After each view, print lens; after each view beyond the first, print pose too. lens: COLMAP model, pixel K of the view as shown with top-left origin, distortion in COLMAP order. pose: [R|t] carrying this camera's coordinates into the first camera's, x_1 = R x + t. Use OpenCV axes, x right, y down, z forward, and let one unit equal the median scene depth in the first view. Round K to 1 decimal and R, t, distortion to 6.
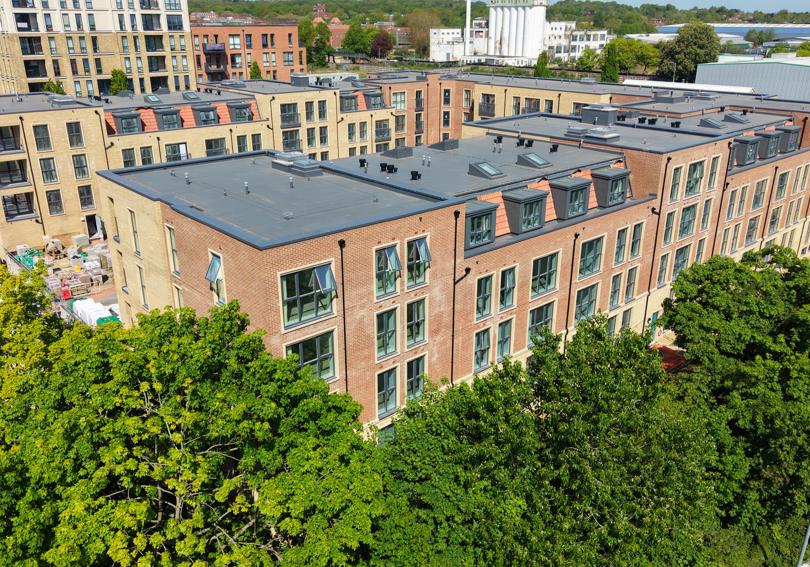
lens RADIAL K [[669.1, 0, 406.0], [0, 669.1, 281.3], [0, 0, 1]] dist [0.024503, -0.004483]
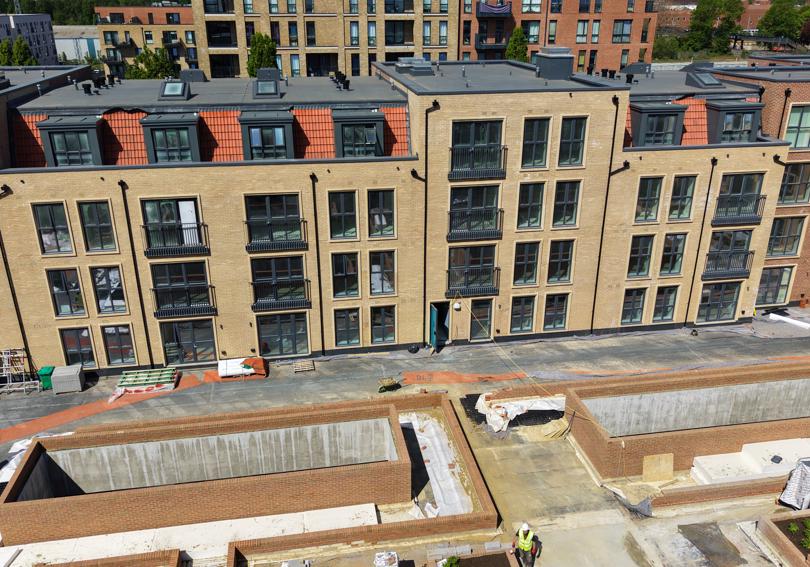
lens RADIAL K [[669.1, 0, 406.2], [0, 669.1, 285.7], [0, 0, 1]] dist [0.024503, -0.004483]
pose [[0.849859, 0.202925, -0.486376, 0.001574], [-0.191148, 0.978741, 0.074351, -0.164666], [0.491124, 0.029782, 0.870580, 0.549497]]
